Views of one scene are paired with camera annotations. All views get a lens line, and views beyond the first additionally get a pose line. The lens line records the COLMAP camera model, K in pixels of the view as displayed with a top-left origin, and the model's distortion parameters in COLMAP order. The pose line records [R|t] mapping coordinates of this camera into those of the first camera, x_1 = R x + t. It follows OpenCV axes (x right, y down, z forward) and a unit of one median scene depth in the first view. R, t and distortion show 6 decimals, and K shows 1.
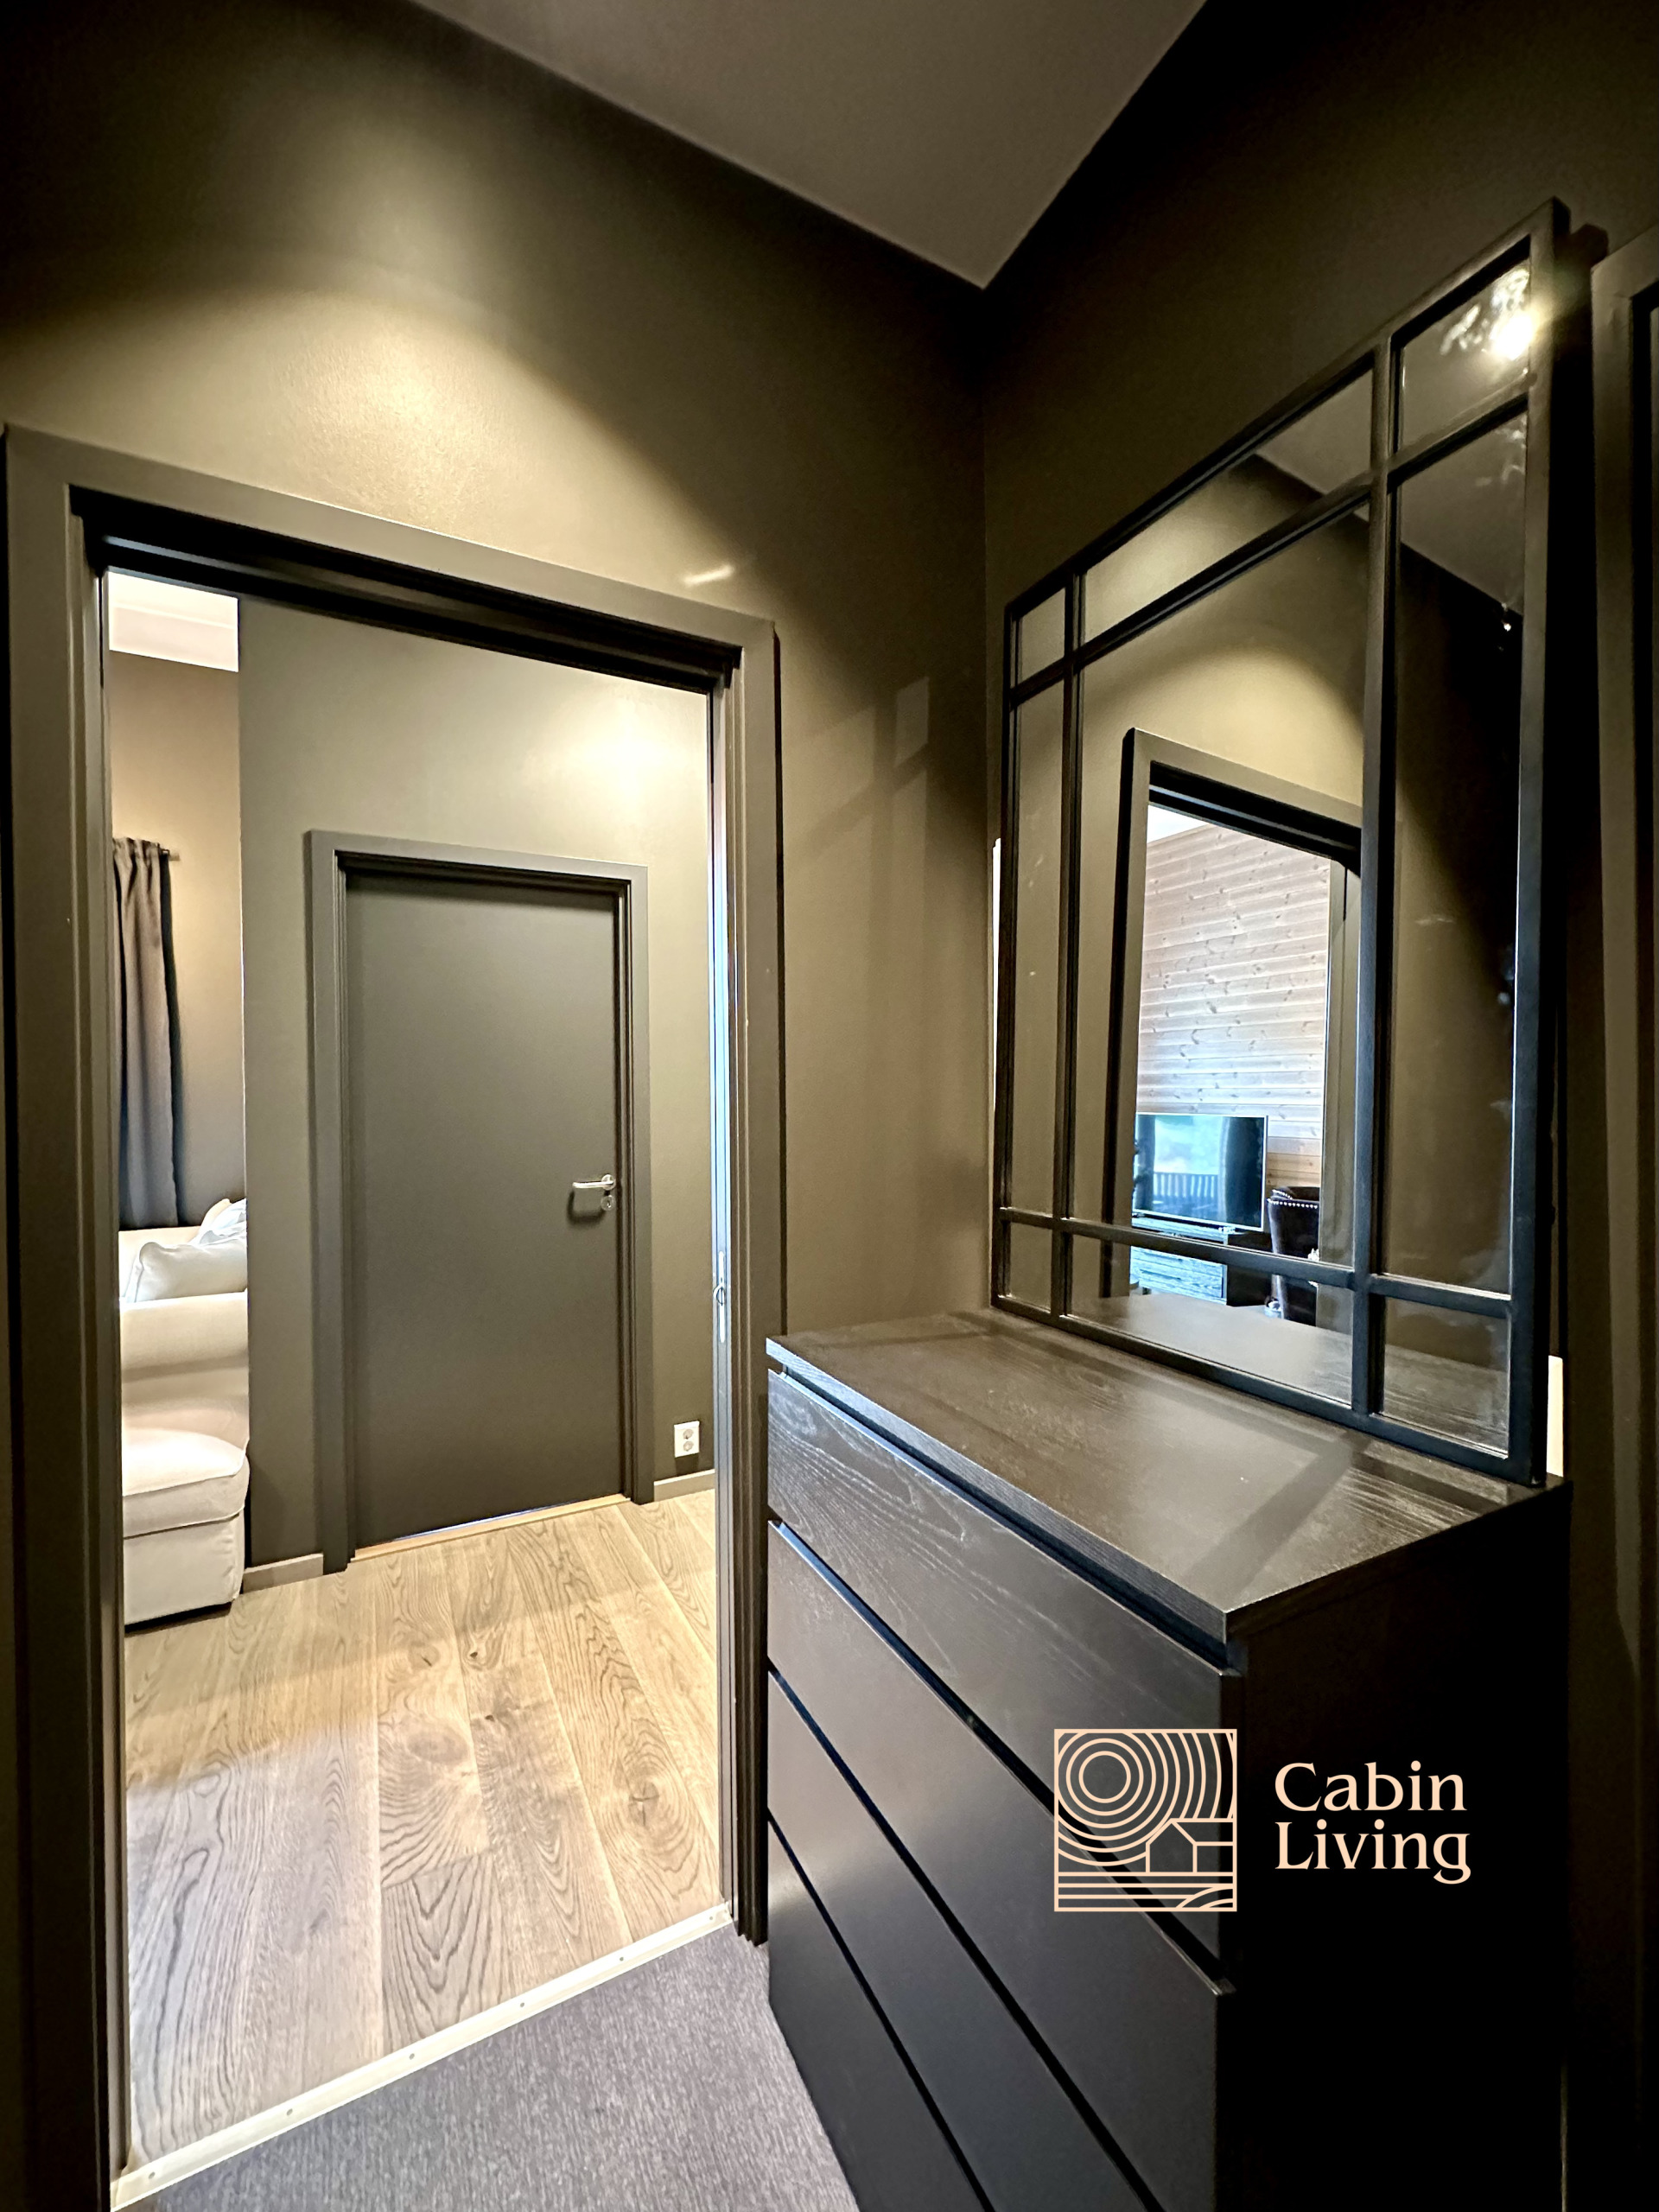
lens RADIAL K [[882.4, 0, 831.7], [0, 882.4, 1105.0], [0, 0, 1]] dist [-0.004982, 0.001275]
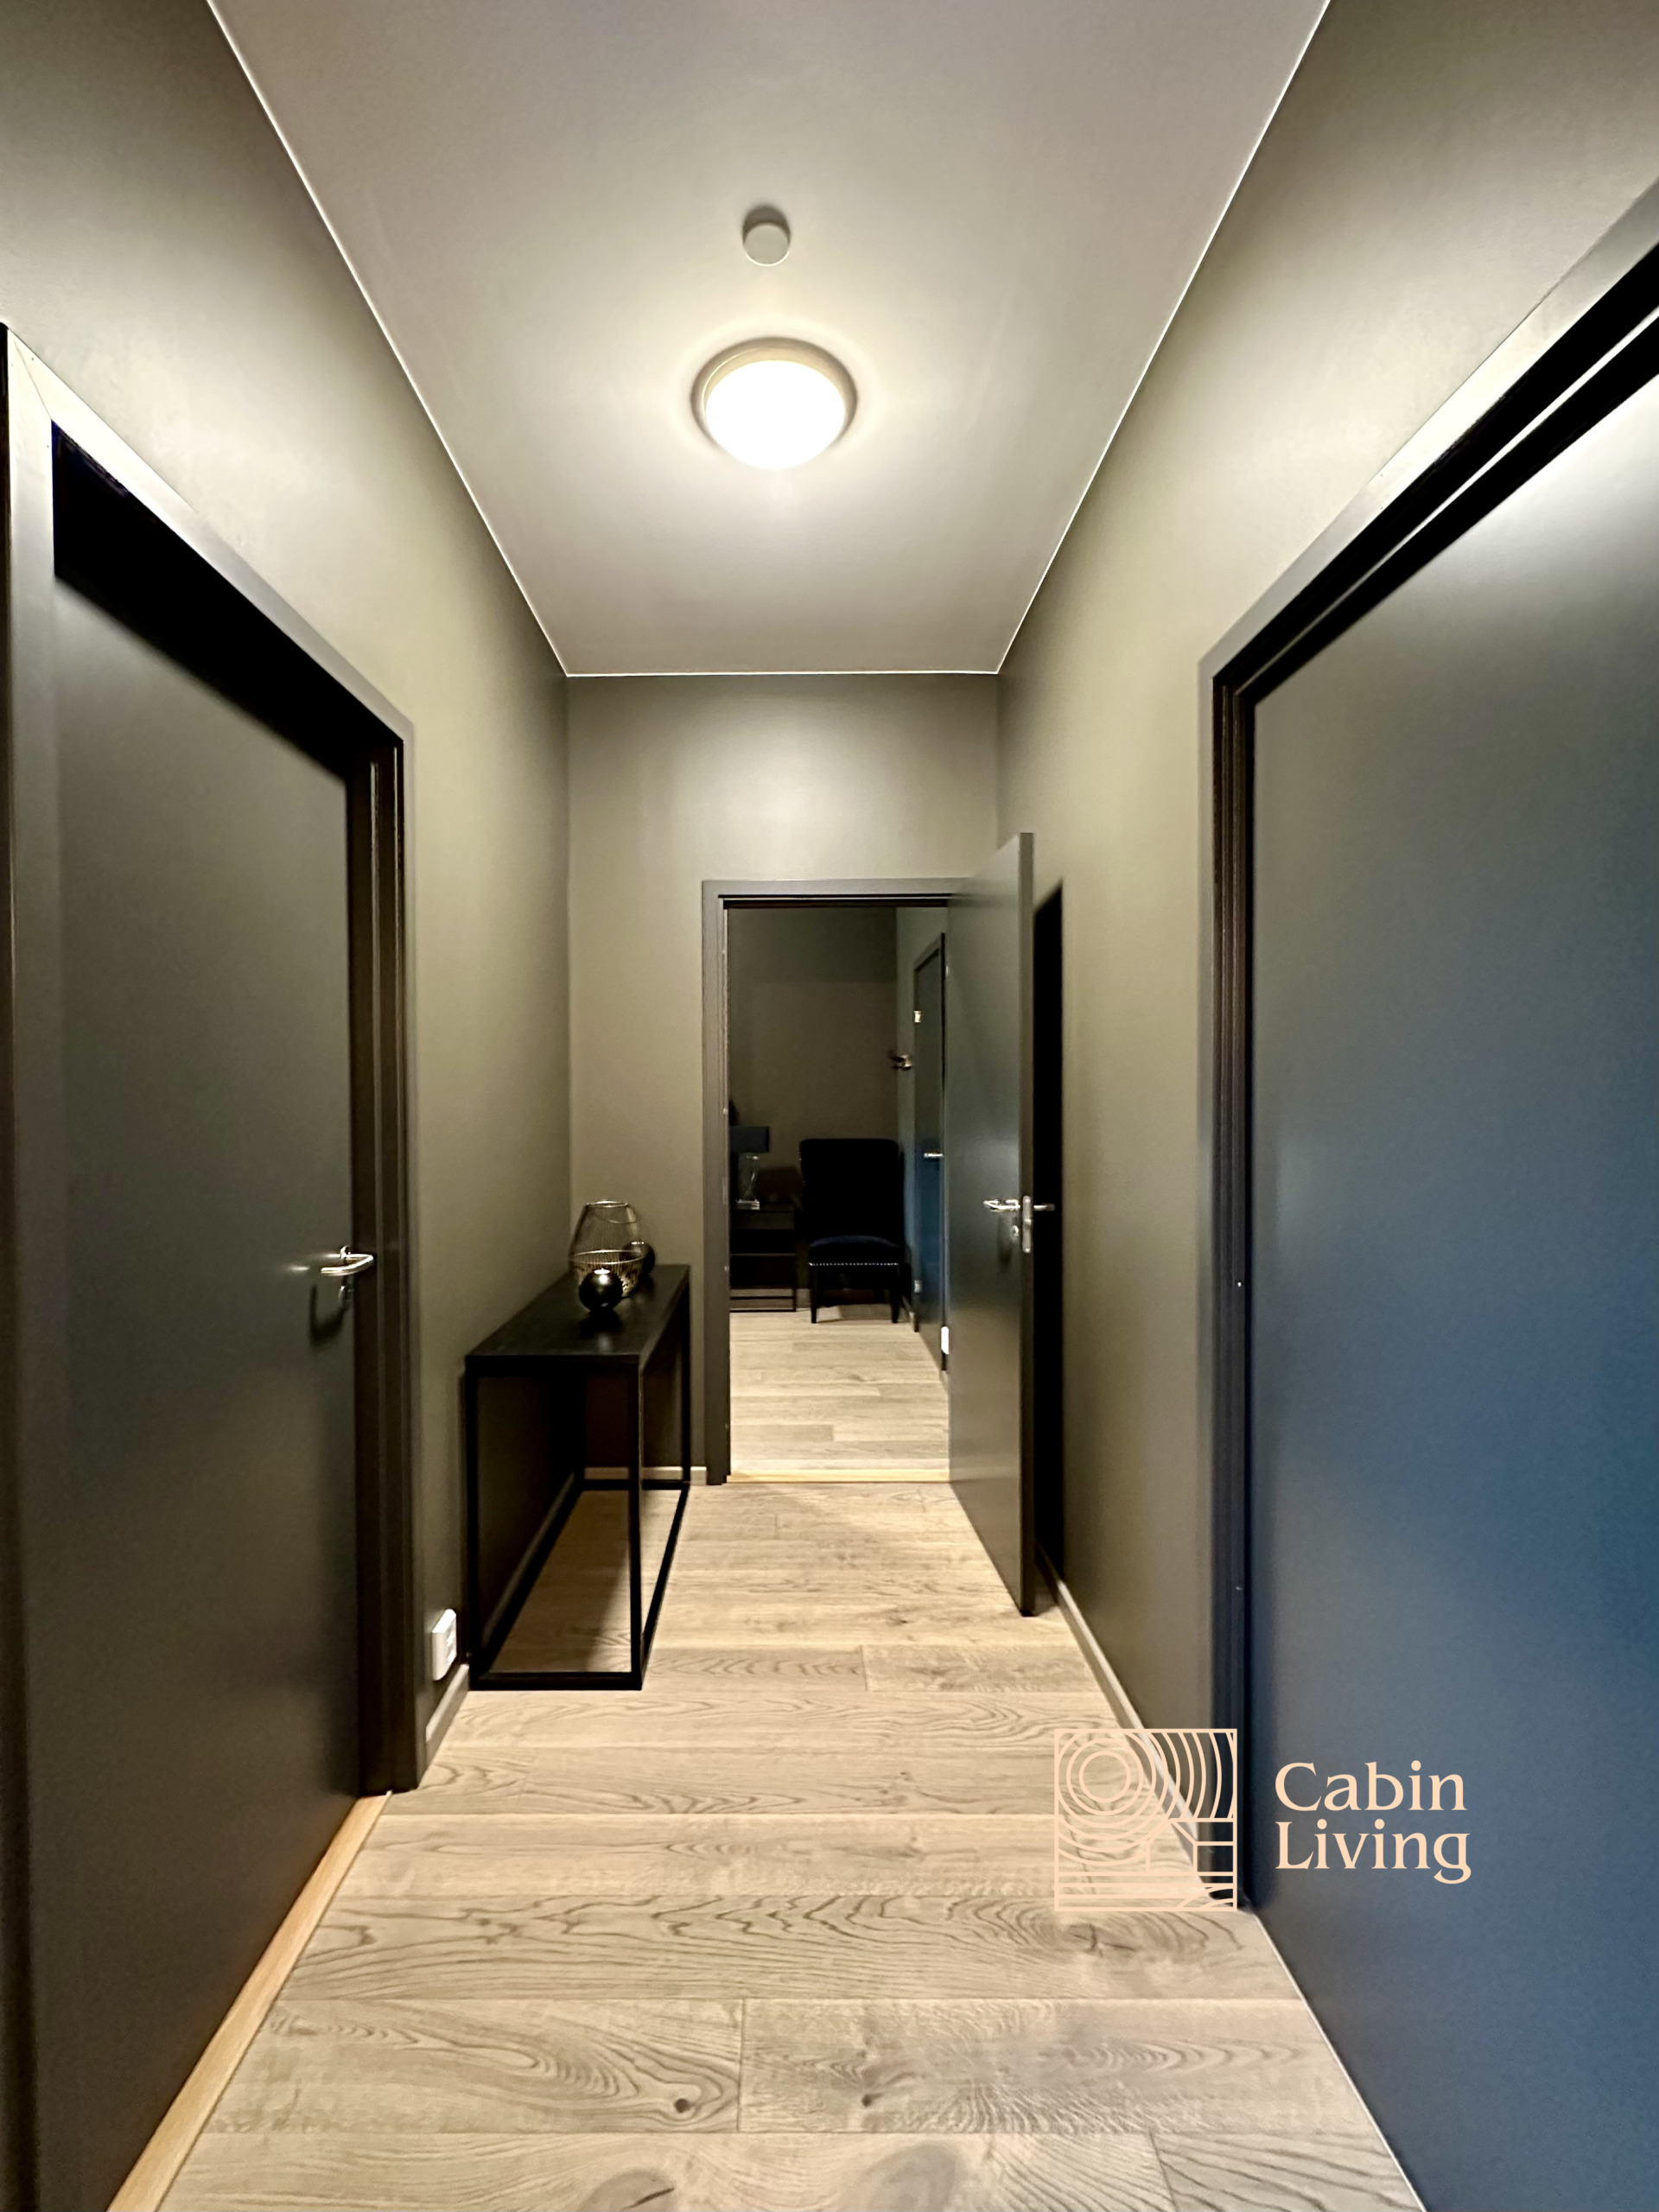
lens RADIAL K [[882.4, 0, 840.0], [0, 882.4, 1112.3], [0, 0, 1]] dist [-0.004982, 0.001275]
pose [[0.476118, -0.004359, 0.879371, -1.015956], [0.014100, 0.999897, -0.002678, 0.002599], [-0.879268, 0.013675, 0.476130, 0.772342]]
